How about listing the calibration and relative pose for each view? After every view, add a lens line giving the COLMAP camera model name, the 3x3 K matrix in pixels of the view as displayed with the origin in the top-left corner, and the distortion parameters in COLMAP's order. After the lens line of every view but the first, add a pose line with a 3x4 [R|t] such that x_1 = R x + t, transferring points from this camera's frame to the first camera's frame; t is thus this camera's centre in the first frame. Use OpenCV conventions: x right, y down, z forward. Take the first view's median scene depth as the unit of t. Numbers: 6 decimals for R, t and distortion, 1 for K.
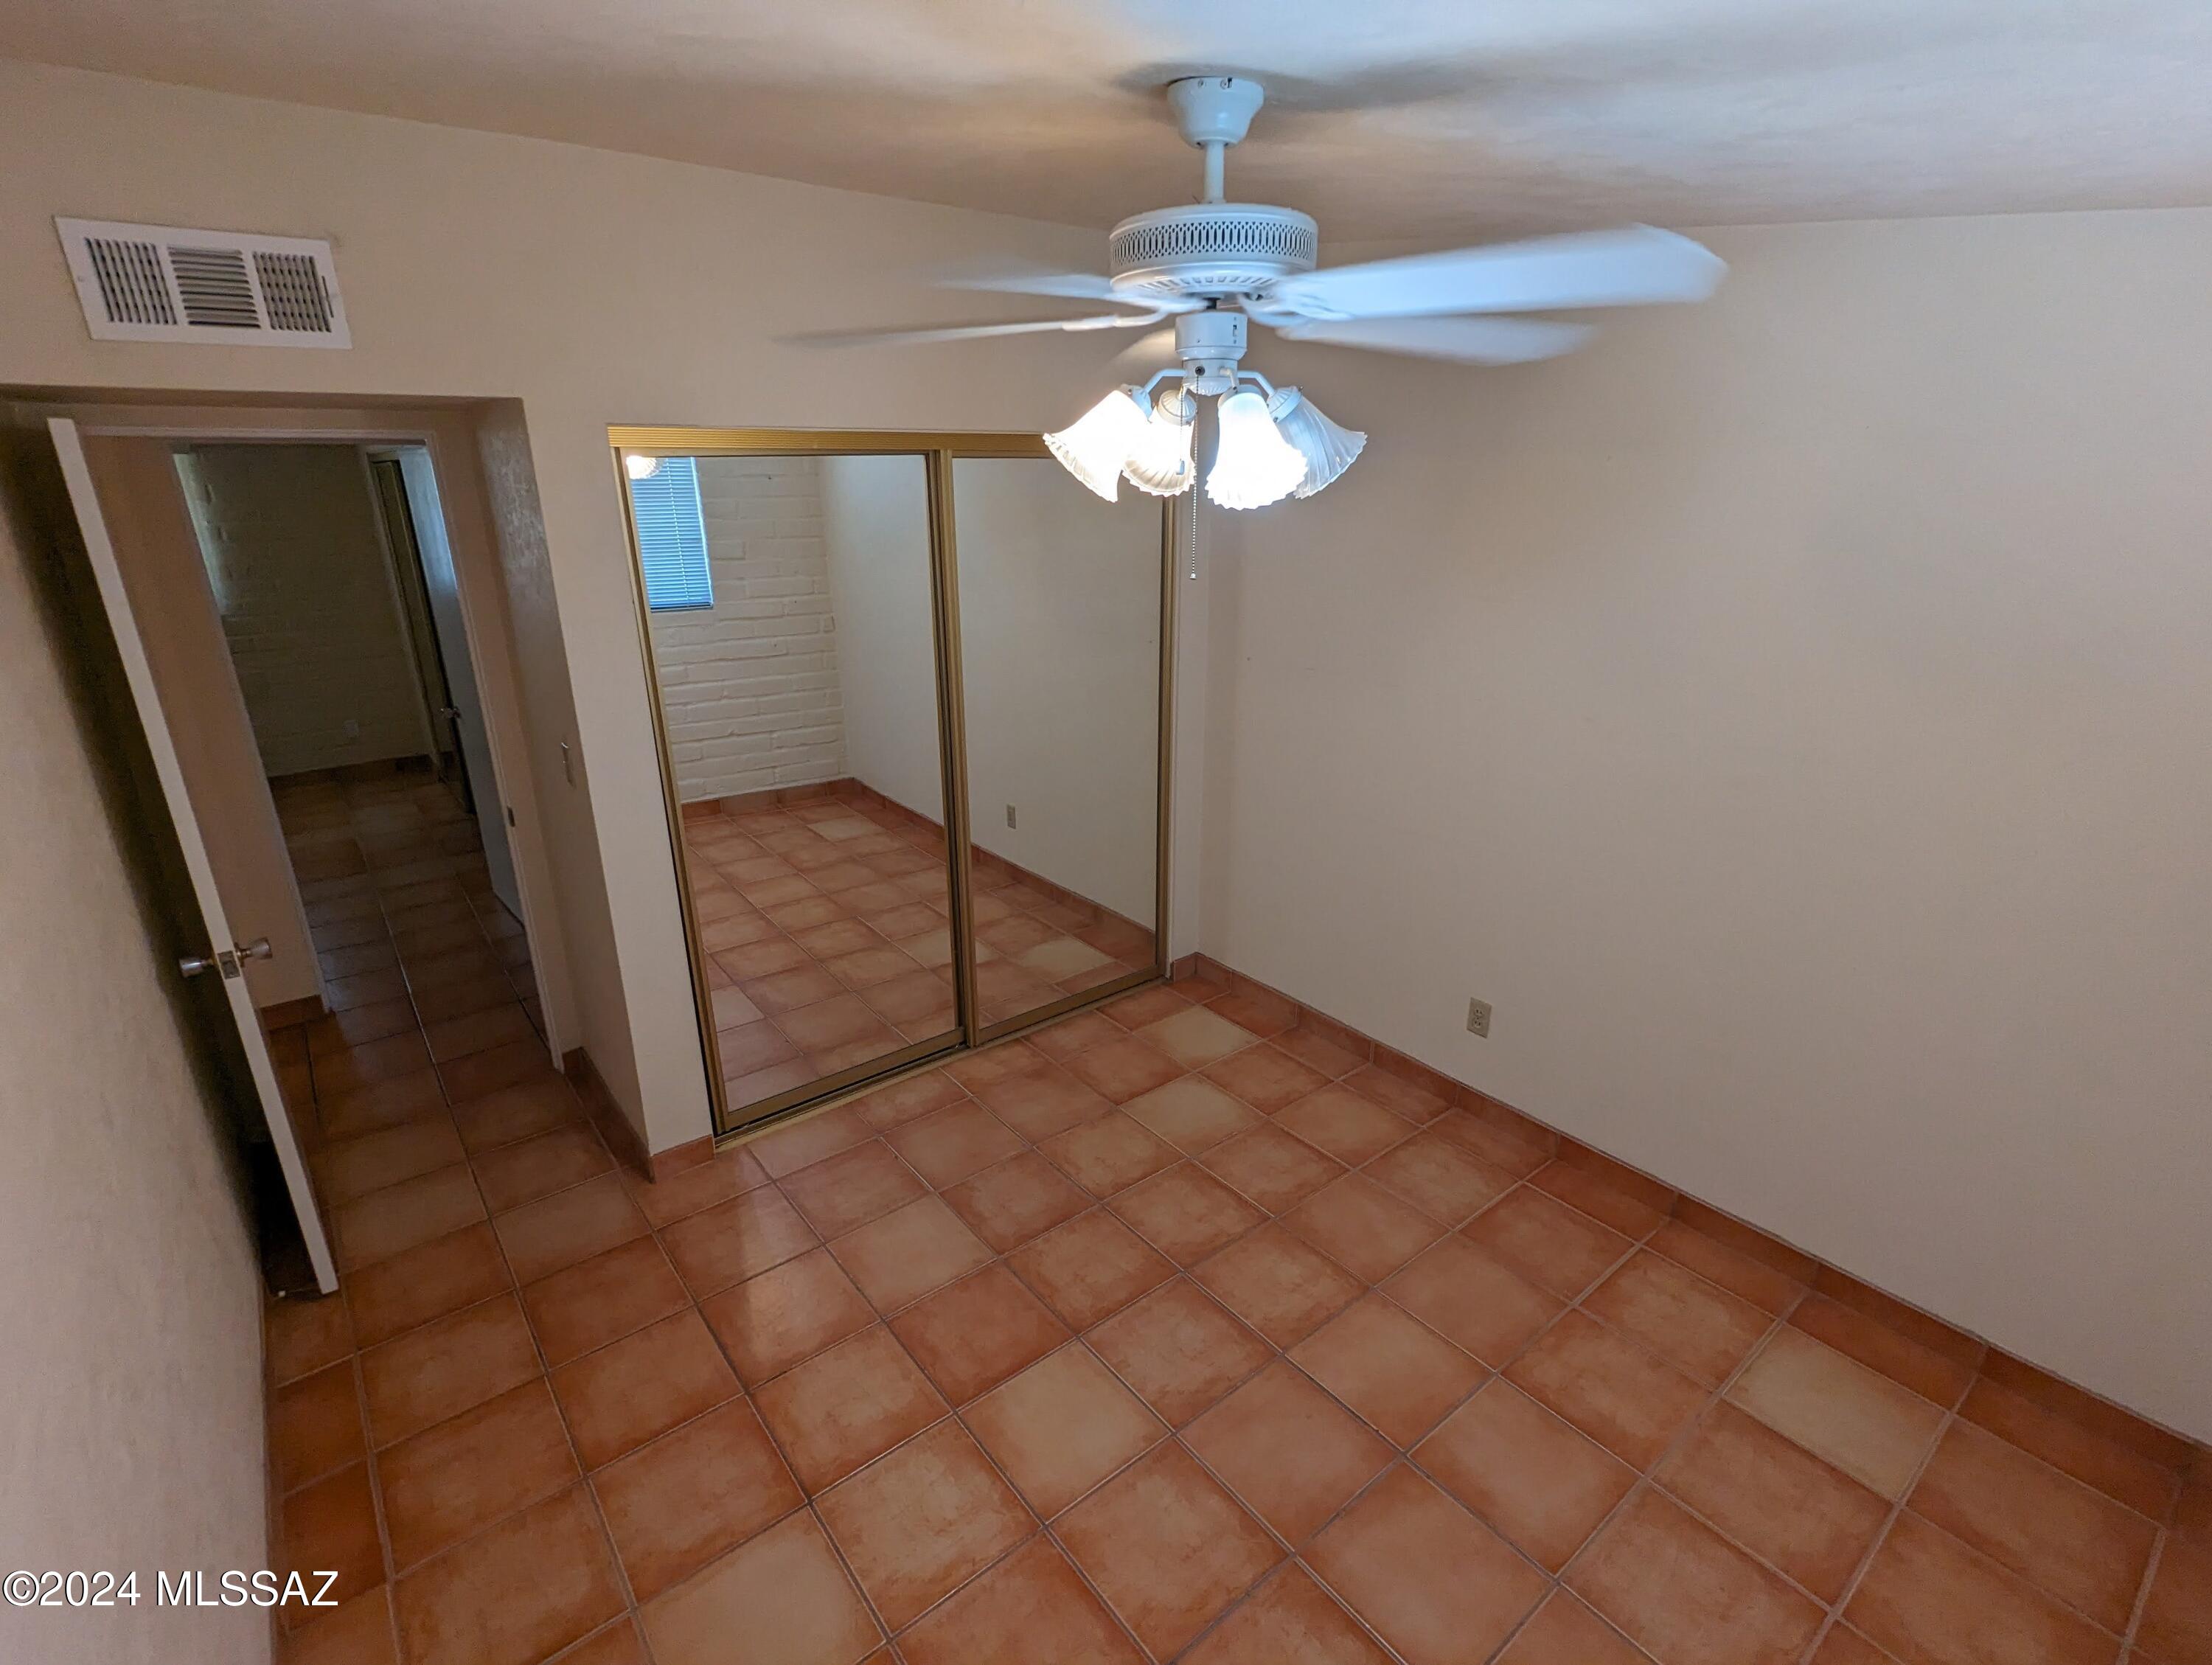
lens RADIAL K [[1053.4, 0, 1101.4], [0, 1053.4, 836.1], [0, 0, 1]] dist [0.000455, -0.000305]
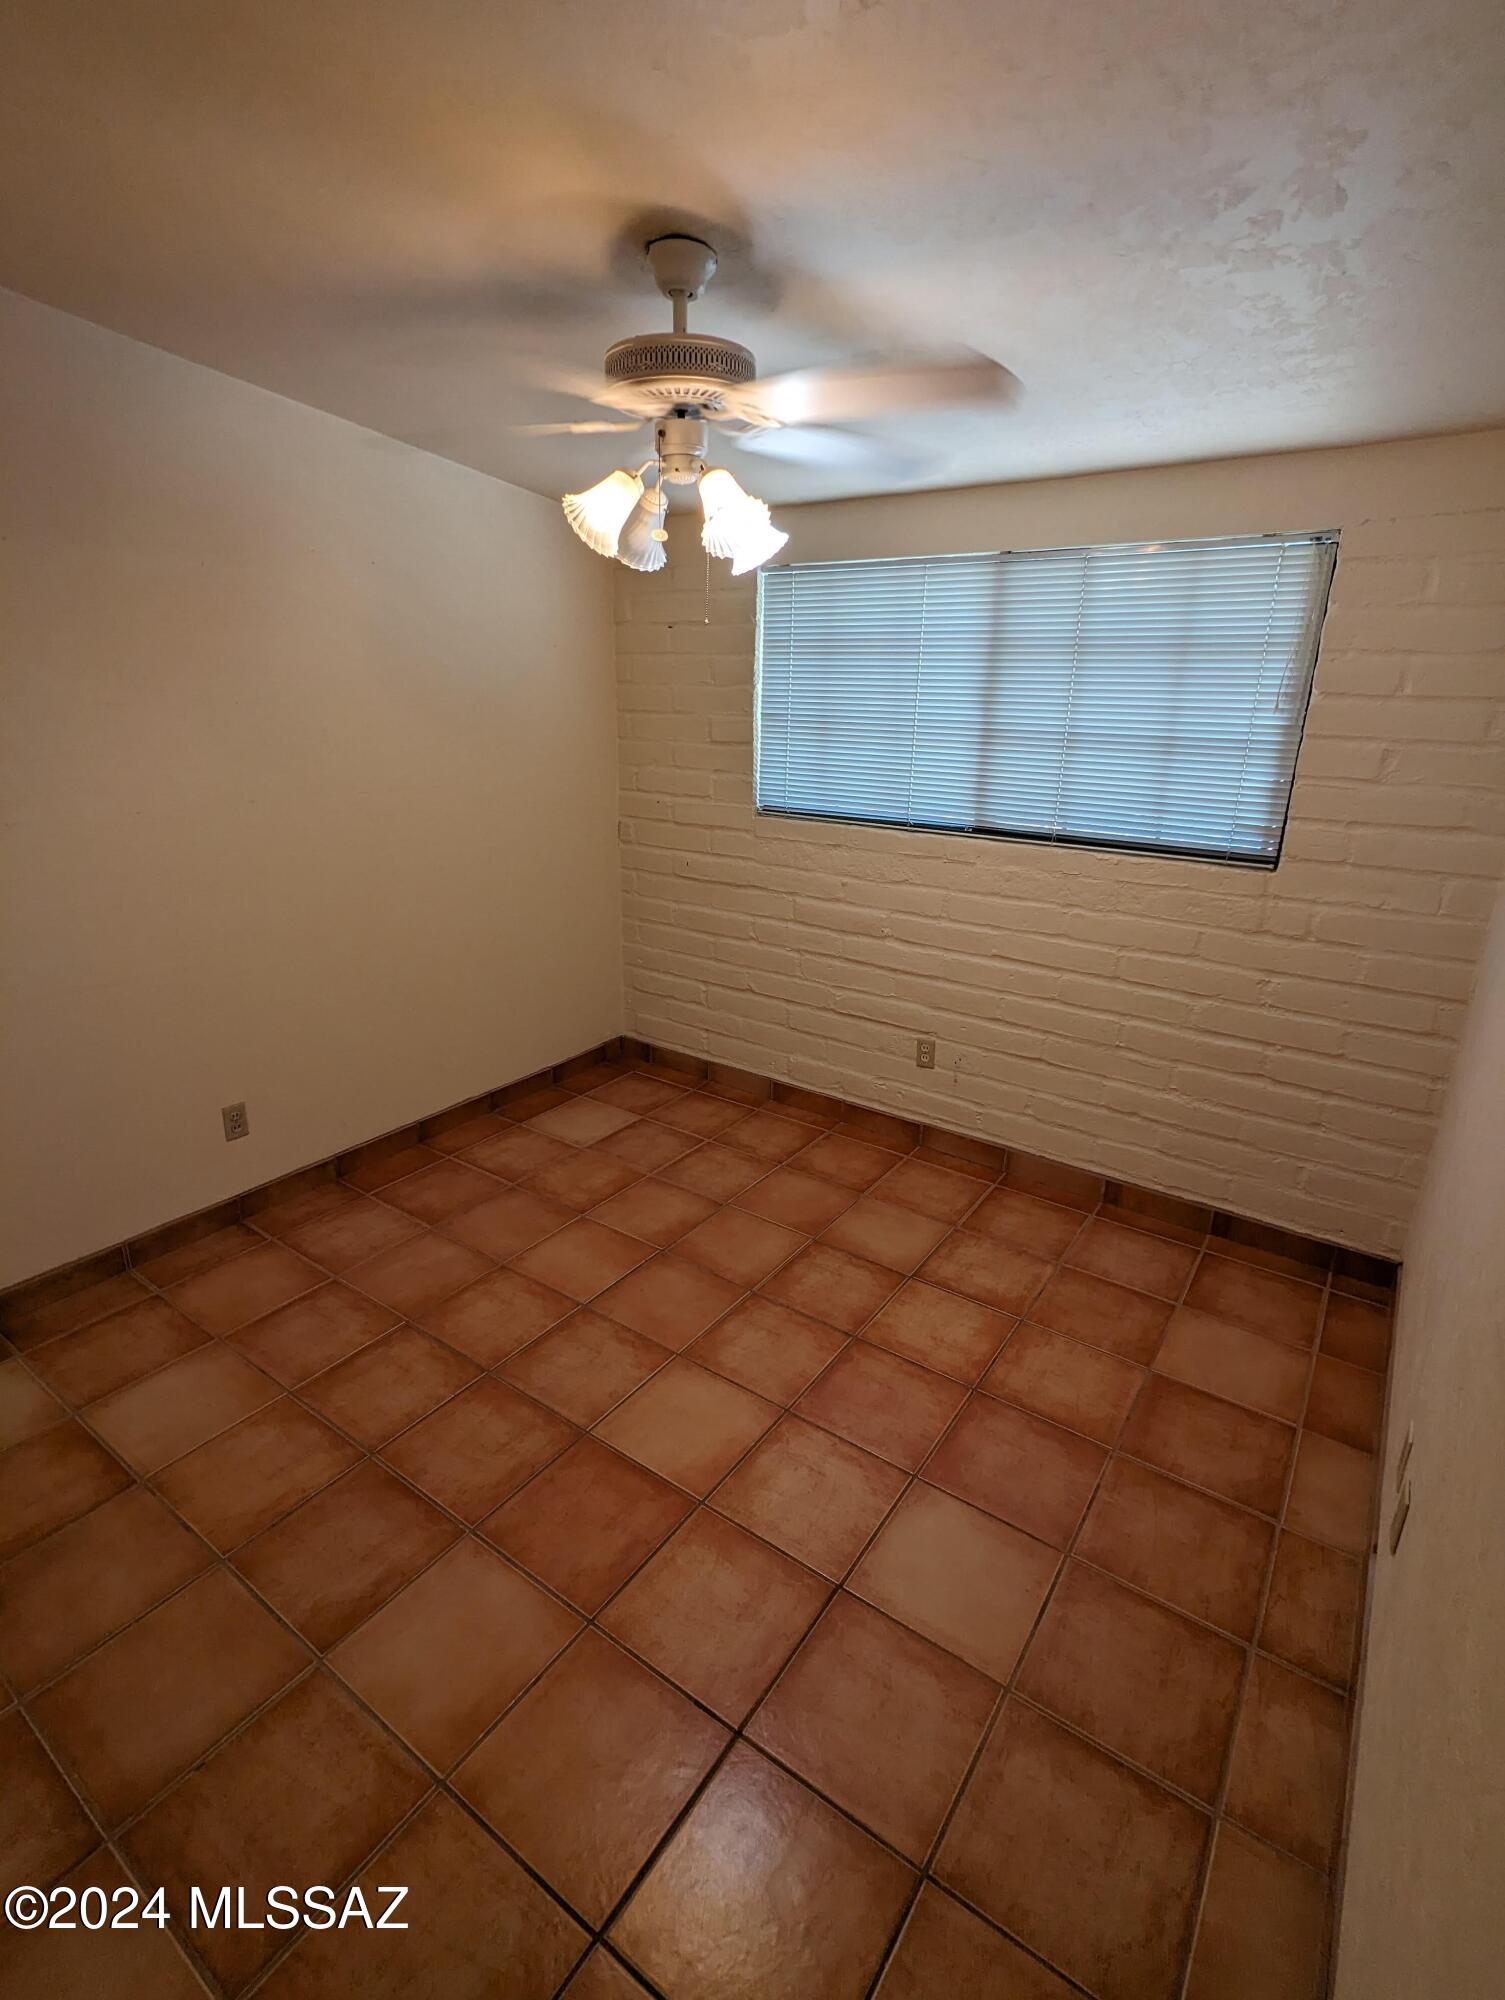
lens RADIAL K [[952.5, 0, 745.9], [0, 952.5, 997.4], [0, 0, 1]] dist [0.000455, -0.000305]
pose [[-0.281313, -0.301413, 0.911051, -0.718051], [0.305903, 0.871694, 0.382848, -0.163002], [-0.909553, 0.386393, -0.153016, 0.812207]]
